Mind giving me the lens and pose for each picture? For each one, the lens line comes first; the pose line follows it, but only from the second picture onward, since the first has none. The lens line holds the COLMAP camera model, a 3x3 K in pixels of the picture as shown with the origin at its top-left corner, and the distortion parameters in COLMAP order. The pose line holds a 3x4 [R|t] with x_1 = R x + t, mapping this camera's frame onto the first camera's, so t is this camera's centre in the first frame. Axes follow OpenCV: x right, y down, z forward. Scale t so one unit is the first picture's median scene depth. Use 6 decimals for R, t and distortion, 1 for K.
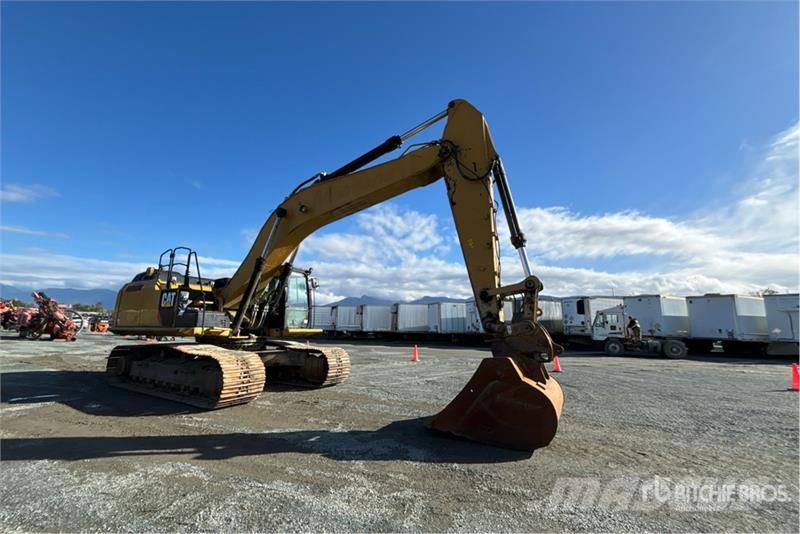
lens RADIAL K [[319.6, 0, 397.7], [0, 319.6, 268.0], [0, 0, 1]] dist [-0.001271, -0.000313]
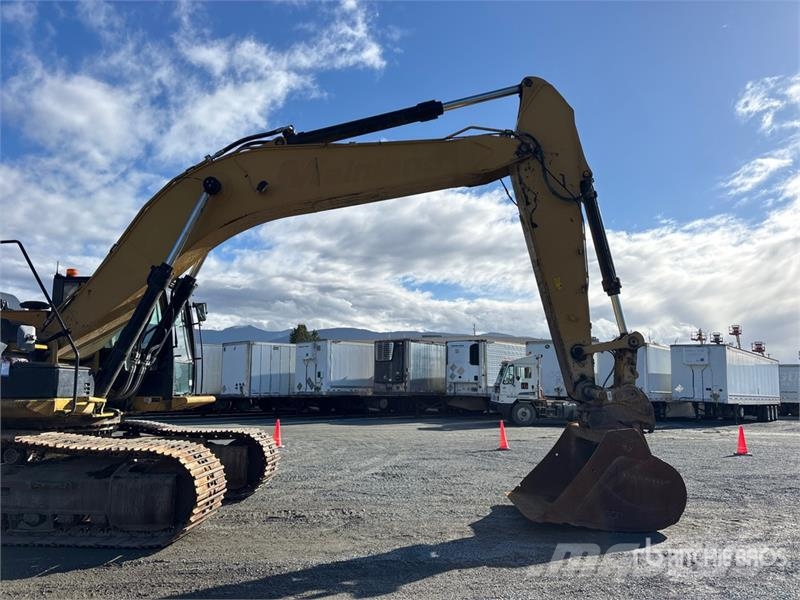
lens RADIAL K [[594.3, 0, 399.5], [0, 594.3, 304.2], [0, 0, 1]] dist [0.040449, -0.049337]
pose [[0.883612, 0.056428, 0.464807, -0.507512], [-0.080167, 0.996285, 0.031452, -0.028311], [-0.461306, -0.065053, 0.884853, -0.057269]]
